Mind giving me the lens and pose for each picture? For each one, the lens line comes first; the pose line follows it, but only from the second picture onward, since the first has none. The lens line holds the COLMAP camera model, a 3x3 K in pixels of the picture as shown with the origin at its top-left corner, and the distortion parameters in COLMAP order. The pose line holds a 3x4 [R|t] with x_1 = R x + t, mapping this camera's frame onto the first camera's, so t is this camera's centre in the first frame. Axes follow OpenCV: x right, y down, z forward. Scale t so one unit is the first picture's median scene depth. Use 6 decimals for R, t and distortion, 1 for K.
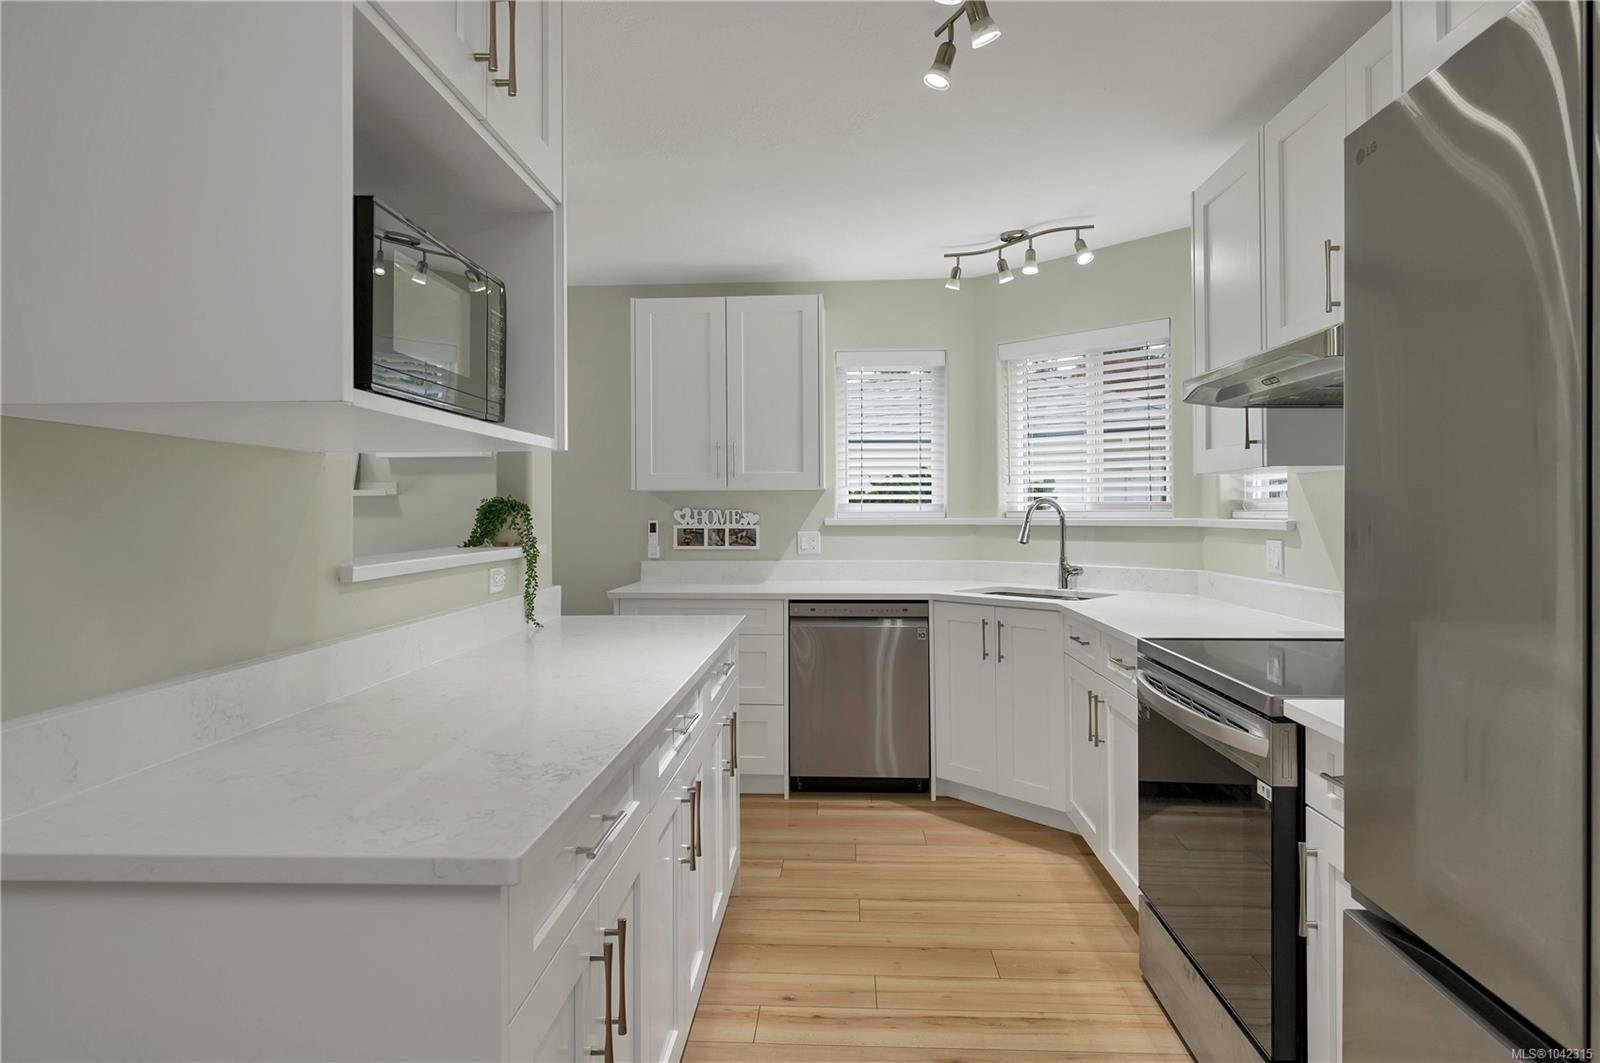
lens RADIAL K [[881.9, 0, 800.6], [0, 881.9, 507.1], [0, 0, 1]] dist [0.000798, 0.000019]
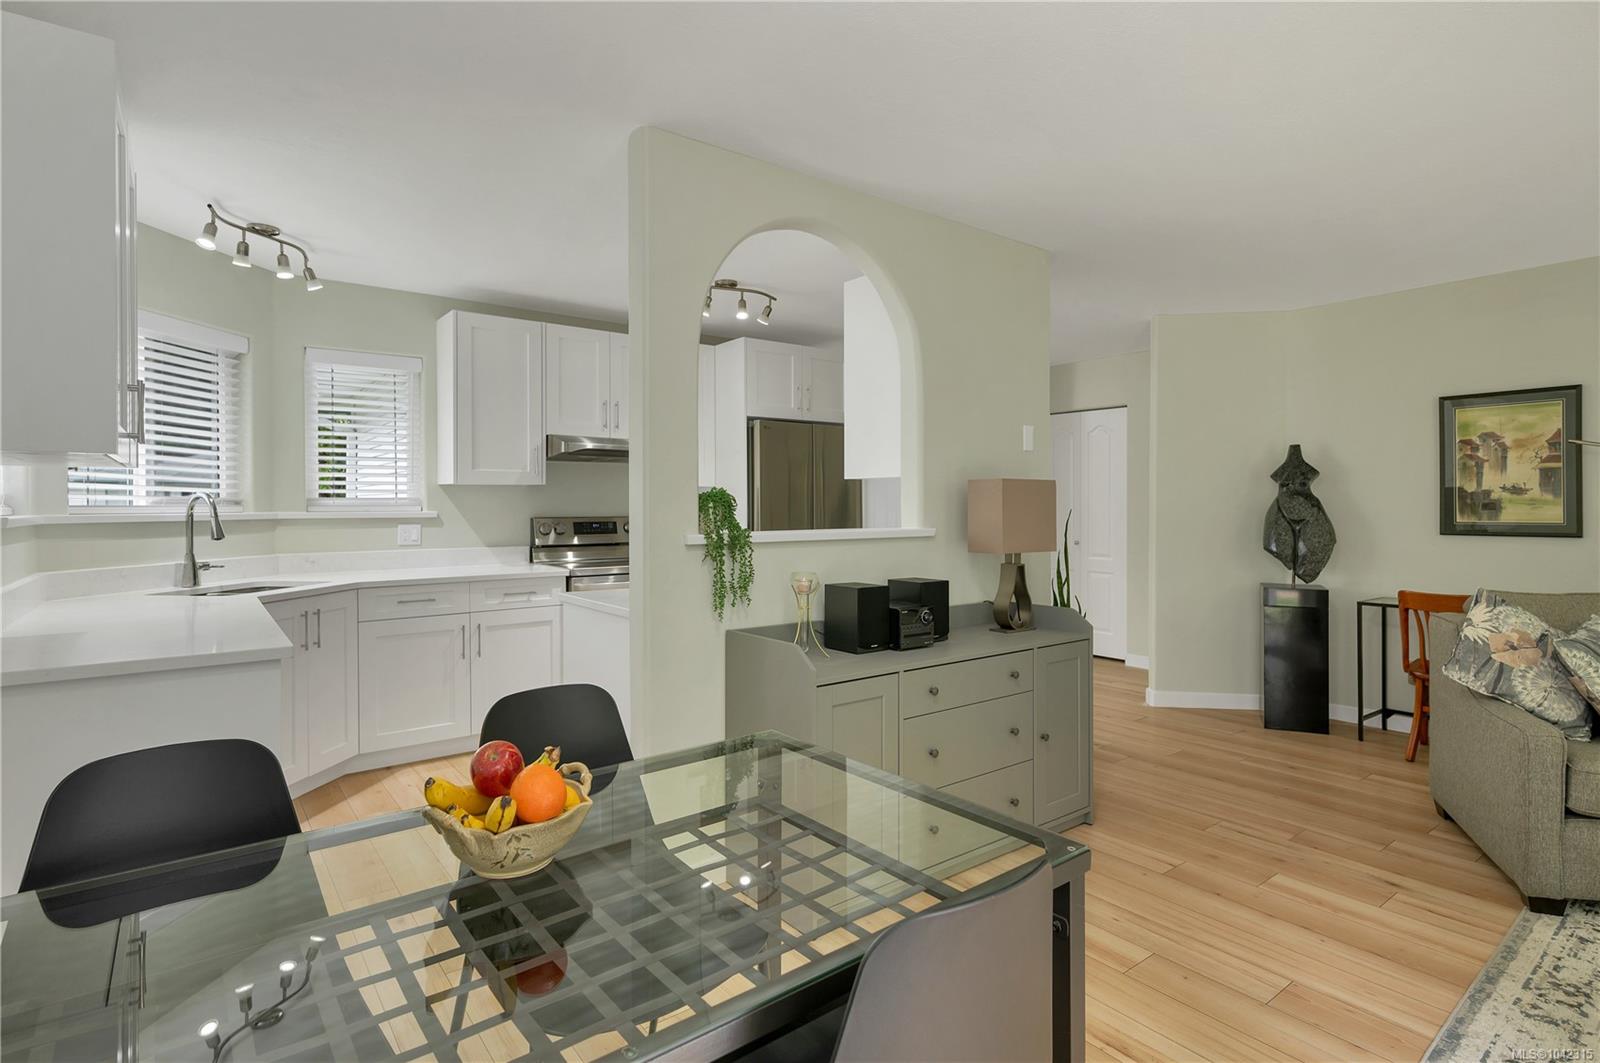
lens RADIAL K [[805.6, 0, 799.8], [0, 805.6, 507.6], [0, 0, 1]] dist [-0.004722, -0.000333]
pose [[-0.647722, 0.005373, 0.761858, -0.796049], [0.001635, 0.999983, -0.005662, 0.012574], [-0.761875, -0.002421, -0.647720, 1.065500]]
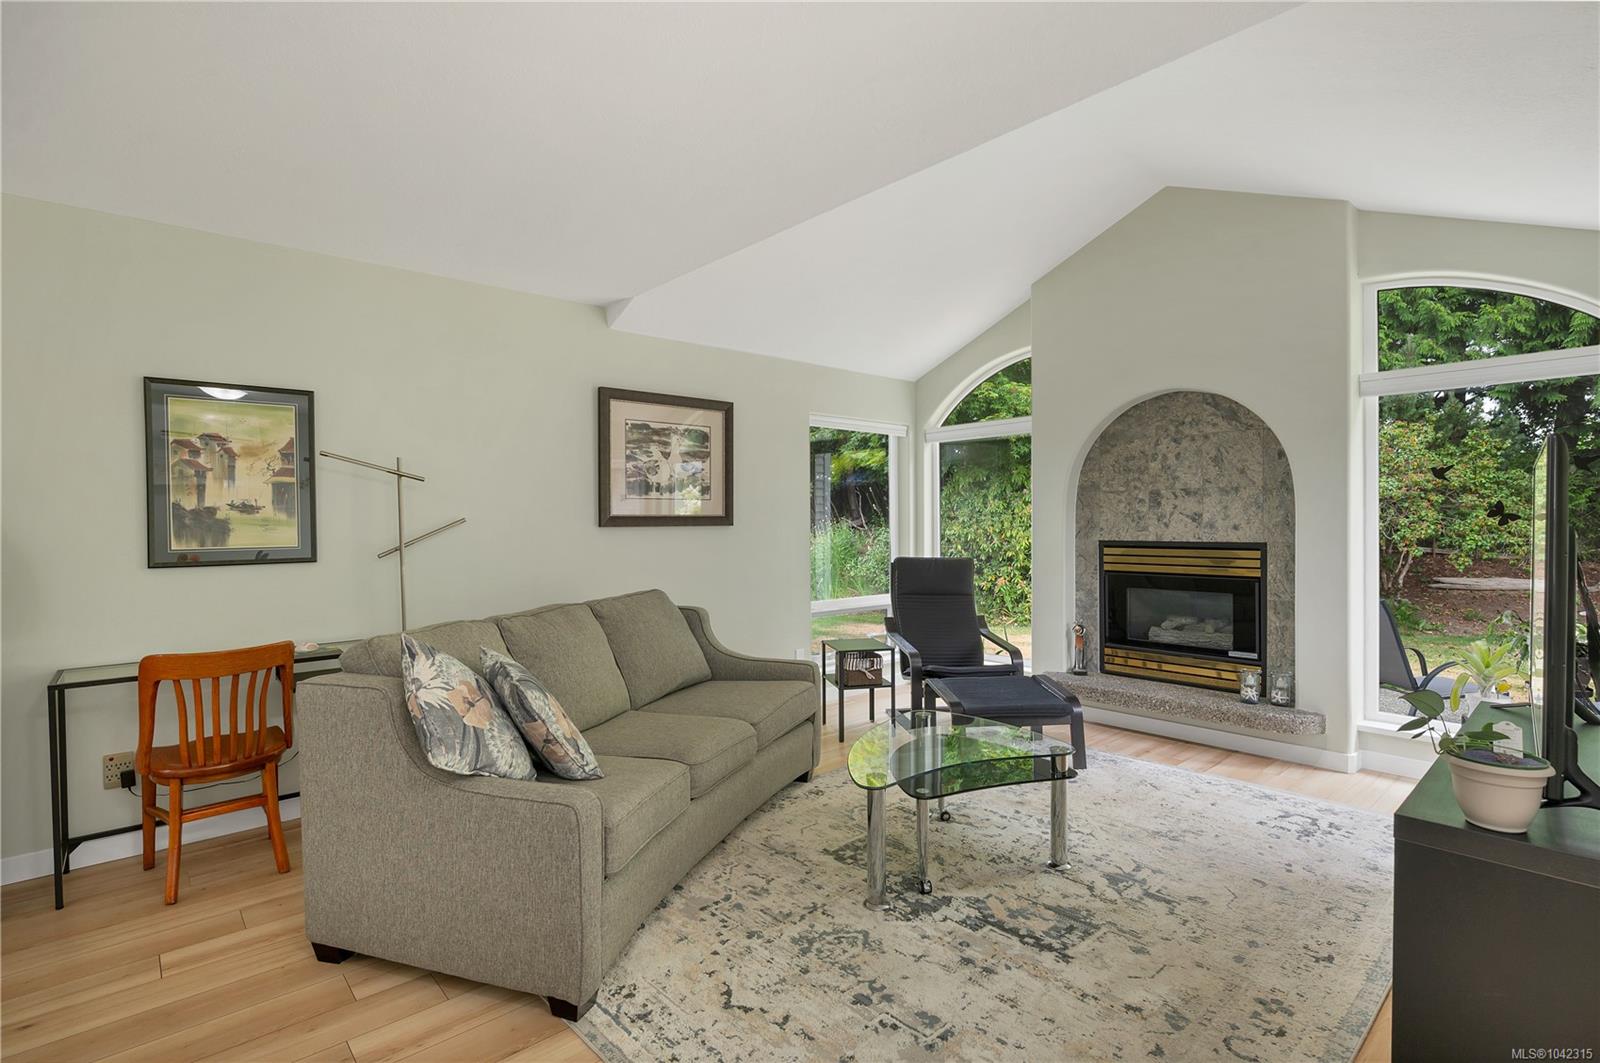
lens RADIAL K [[770.5, 0, 800.0], [0, 770.5, 531.5], [0, 0, 1]] dist [-0.001229, 0.000168]
pose [[-0.711578, 0.022651, -0.702242, -0.456080], [0.015956, 0.999743, 0.016079, 0.006742], [0.702426, 0.000237, -0.711757, 0.681295]]
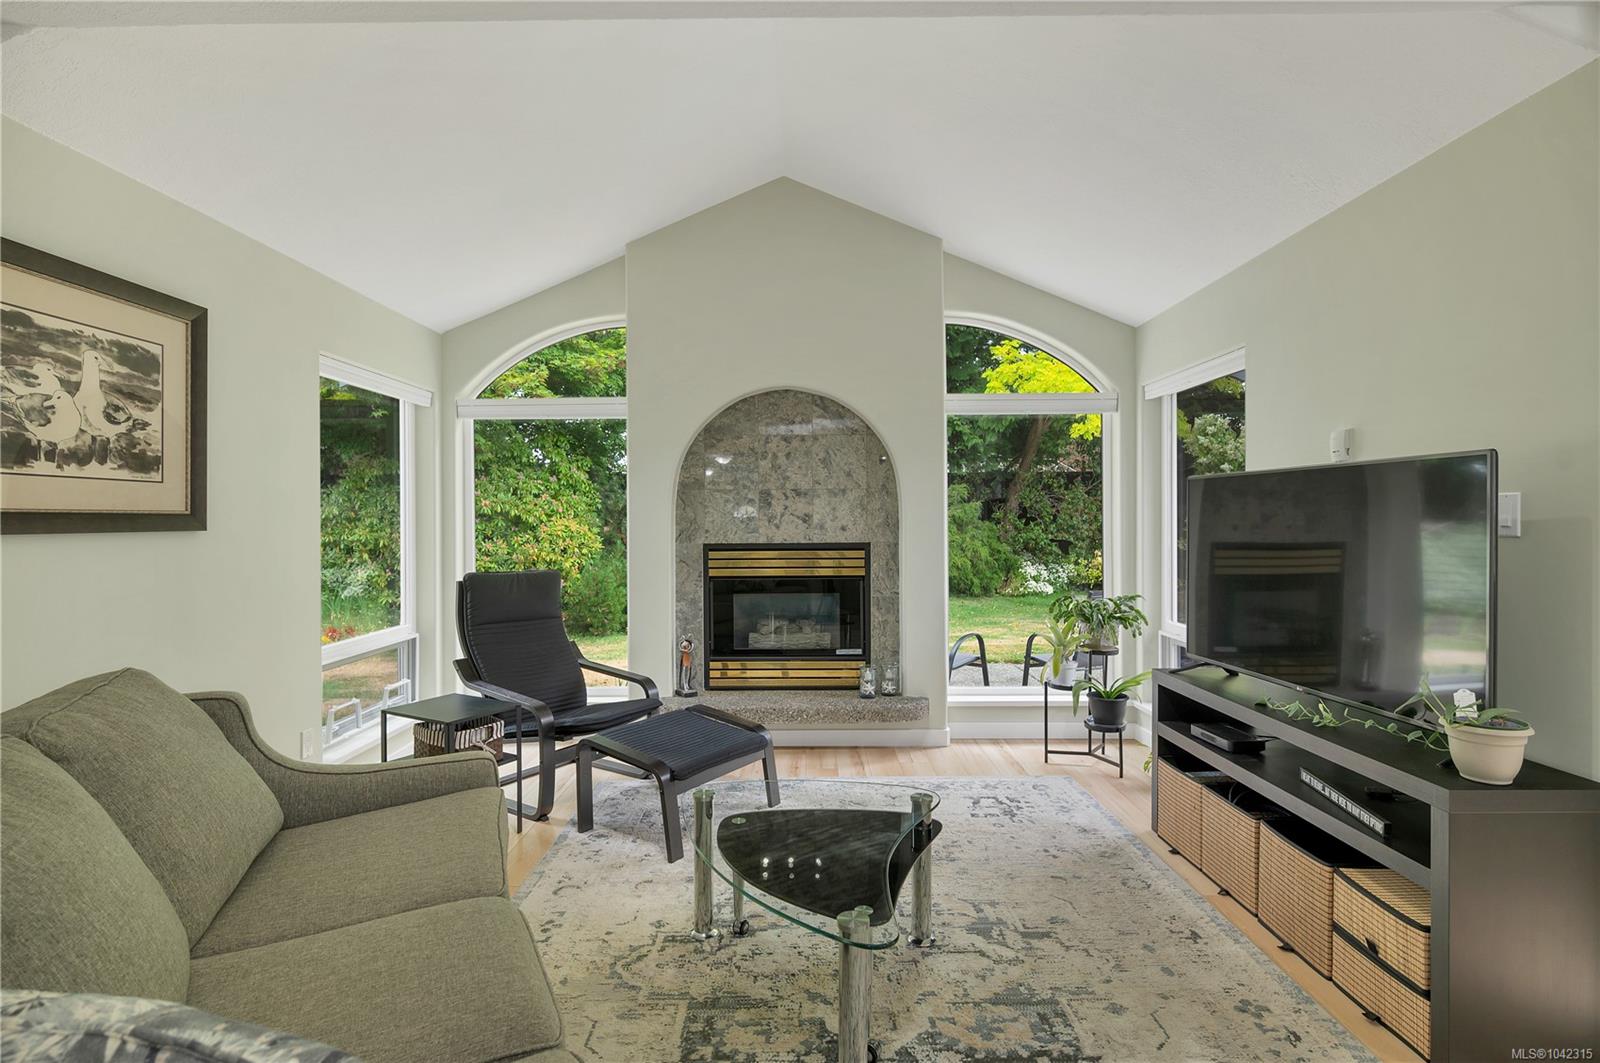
lens RADIAL K [[774.7, 0, 800.4], [0, 774.7, 520.7], [0, 0, 1]] dist [-0.001659, -0.000590]
pose [[0.044311, 0.009741, -0.998970, -0.536067], [0.010288, 0.999895, 0.010207, 0.005090], [0.998965, -0.010729, 0.044206, 0.236636]]
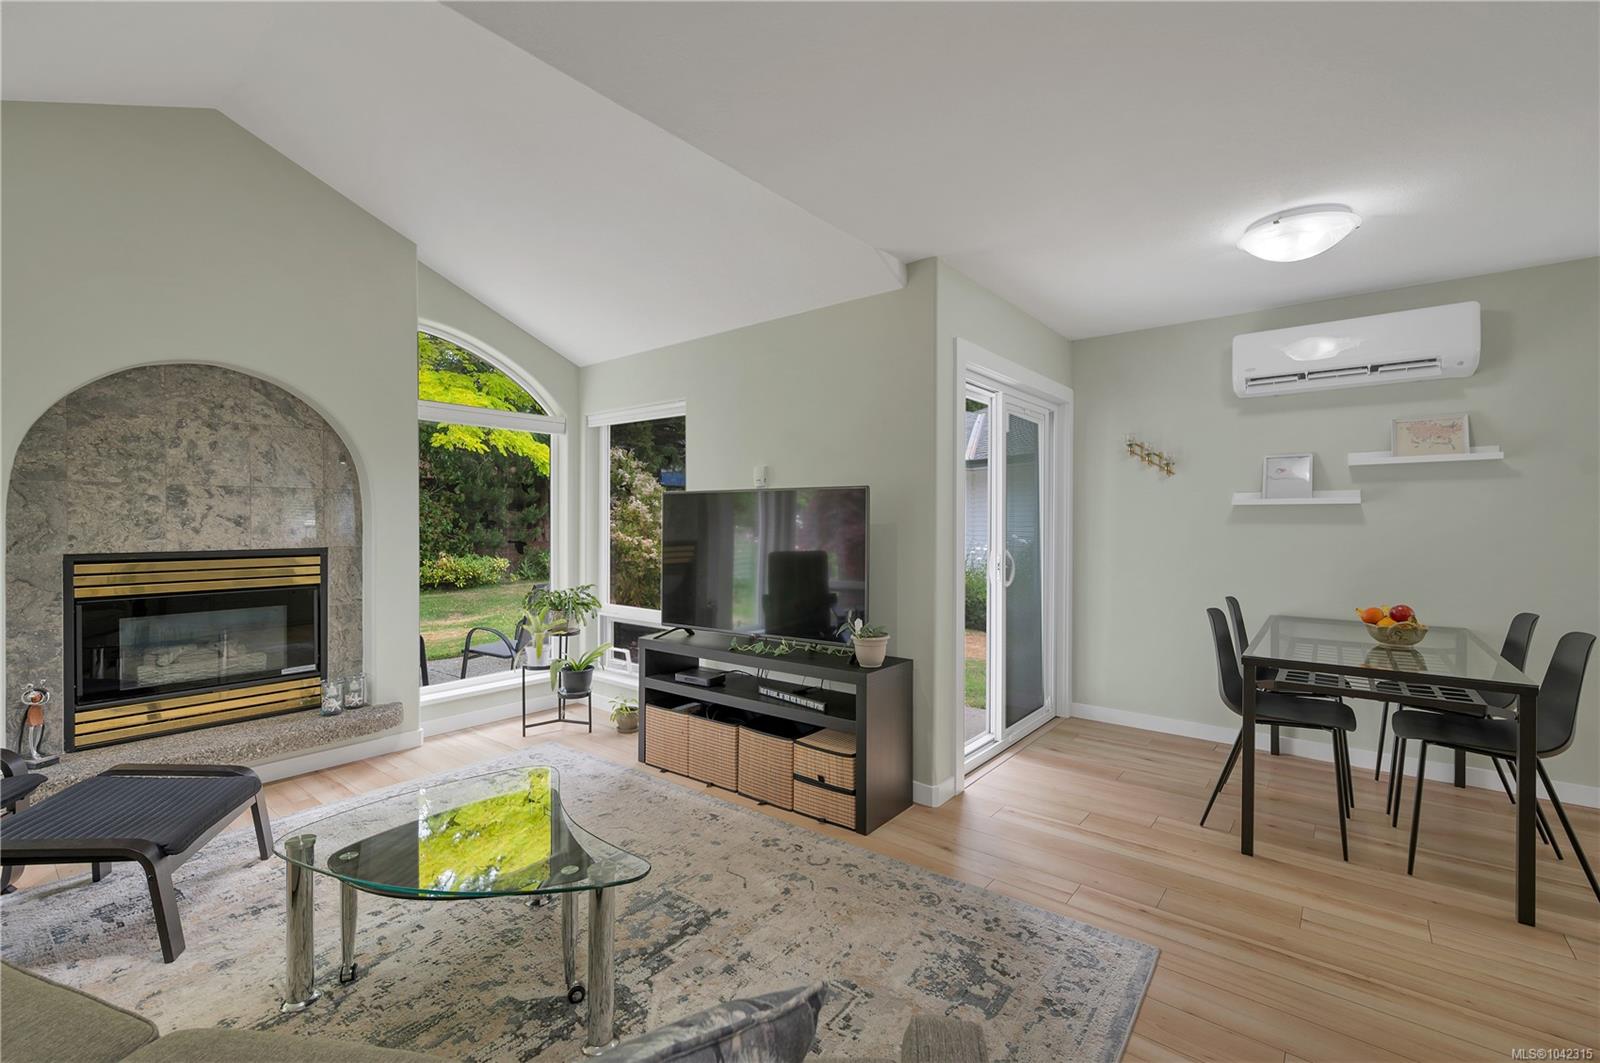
lens RADIAL K [[687.6, 0, 800.8], [0, 687.6, 524.6], [0, 0, 1]] dist [-0.001421, -0.000191]
pose [[0.810246, 0.011106, -0.585985, -0.598403], [-0.003922, 0.999901, 0.013528, 0.003829], [0.586077, -0.008663, 0.810209, 0.016937]]
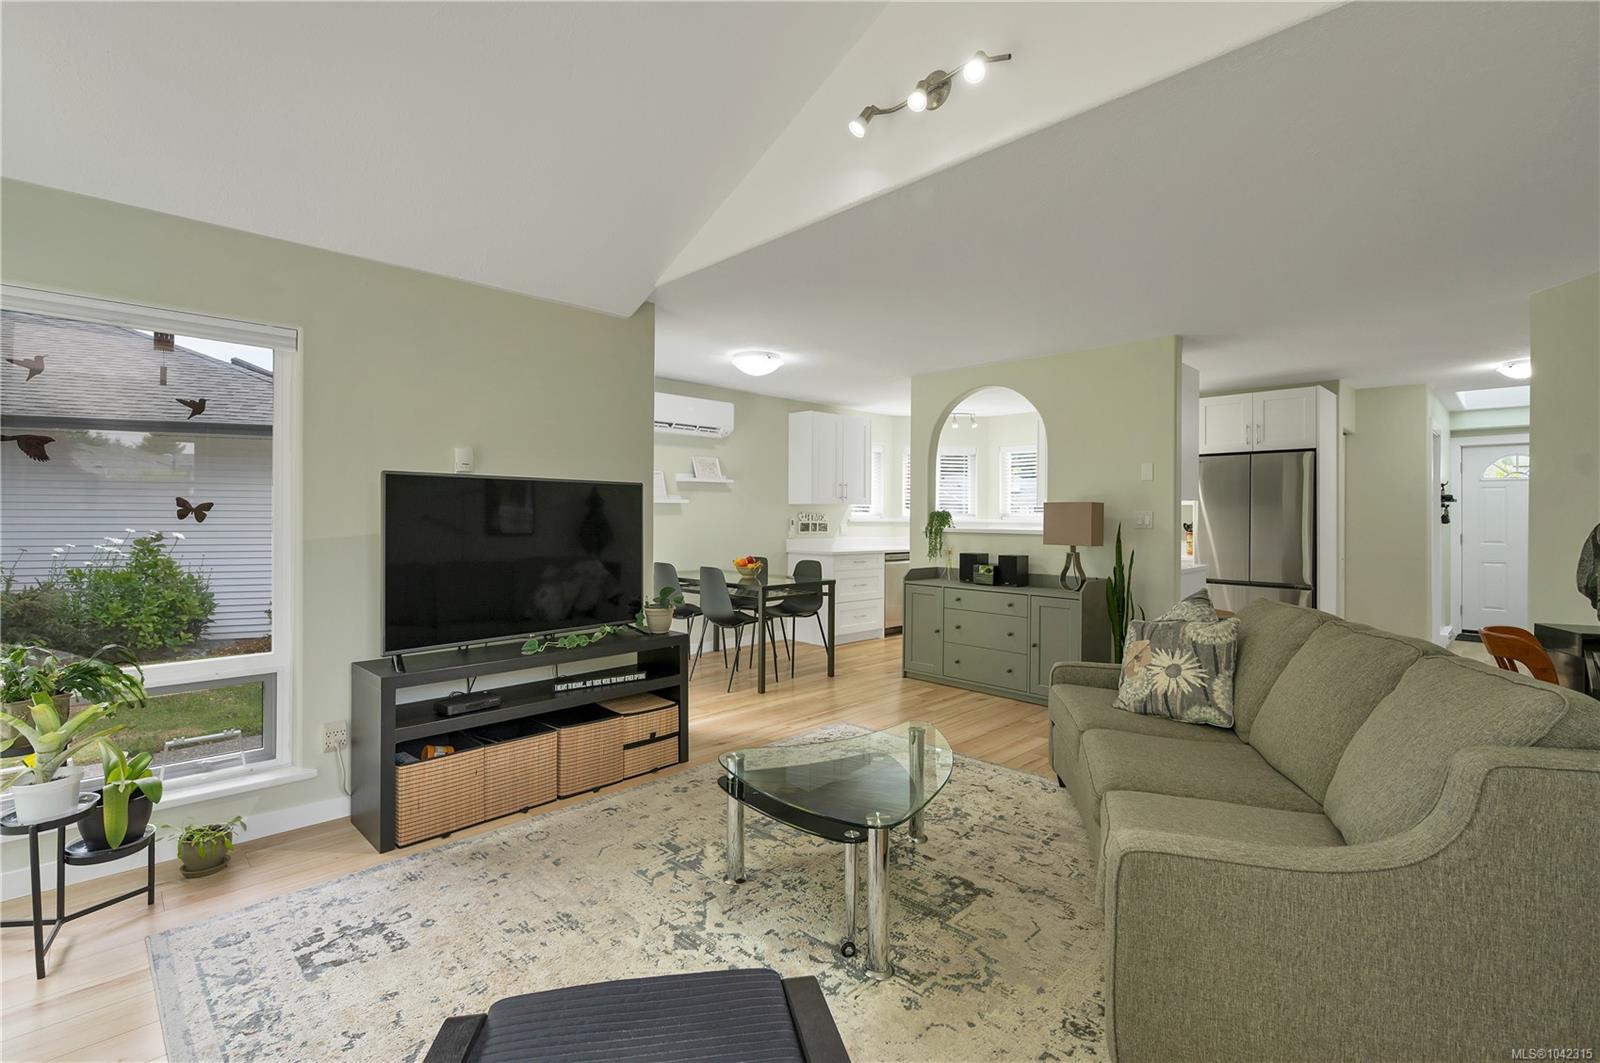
lens RADIAL K [[712.7, 0, 794.4], [0, 712.7, 510.5], [0, 0, 1]] dist [-0.001130, -0.000225]
pose [[0.678929, 0.016656, 0.734015, -1.526988], [-0.015342, 0.999846, -0.008498, 0.011378], [-0.734044, -0.005492, 0.679080, -0.102286]]
